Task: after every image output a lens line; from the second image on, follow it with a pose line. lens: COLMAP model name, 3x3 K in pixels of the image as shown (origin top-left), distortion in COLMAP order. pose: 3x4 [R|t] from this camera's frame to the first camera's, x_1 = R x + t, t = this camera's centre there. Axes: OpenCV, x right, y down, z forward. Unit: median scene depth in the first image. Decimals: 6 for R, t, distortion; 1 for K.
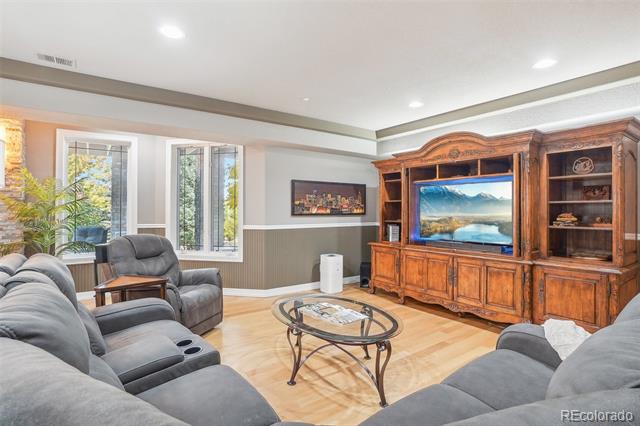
lens RADIAL K [[320.7, 0, 315.9], [0, 320.7, 208.5], [0, 0, 1]] dist [-0.027482, 0.006229]
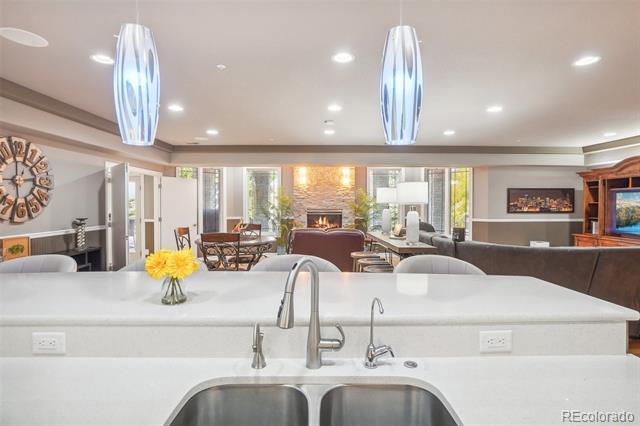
lens RADIAL K [[320.7, 0, 322.7], [0, 320.7, 209.3], [0, 0, 1]] dist [-0.027482, 0.006229]
pose [[0.830274, 0.008663, -0.557288, 0.033698], [0.004304, 0.999750, 0.021954, -0.029460], [0.557338, -0.020626, 0.830029, -0.682264]]
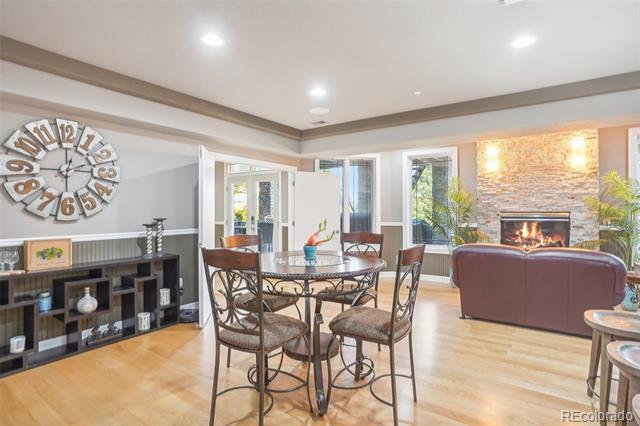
lens RADIAL K [[320.7, 0, 323.0], [0, 320.7, 209.1], [0, 0, 1]] dist [-0.027482, 0.006229]
pose [[0.347890, -0.008176, -0.937500, -0.204076], [0.008762, 0.999947, -0.005469, -0.002034], [0.937494, -0.006312, 0.347943, -0.228340]]
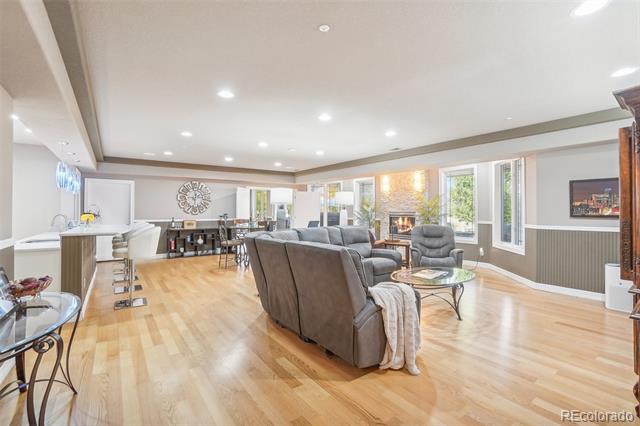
lens RADIAL K [[286.8, 0, 325.6], [0, 286.8, 208.8], [0, 0, 1]] dist [-0.031055, 0.001407]
pose [[0.043534, -0.010355, -0.998998, 0.764781], [0.004677, 0.999937, -0.010161, 0.001989], [0.999041, -0.004230, 0.043580, 0.215078]]
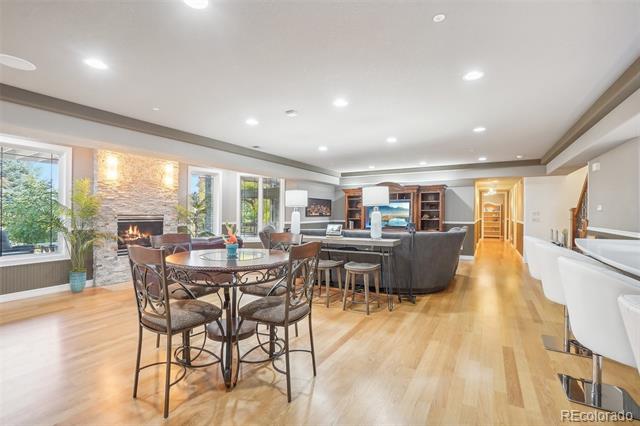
lens RADIAL K [[286.8, 0, 313.1], [0, 286.8, 212.7], [0, 0, 1]] dist [-0.031055, 0.001407]
pose [[0.919322, -0.001932, 0.393502, -0.721306], [0.000883, 0.999996, 0.002847, -0.004678], [-0.393505, -0.002270, 0.919320, -0.602178]]
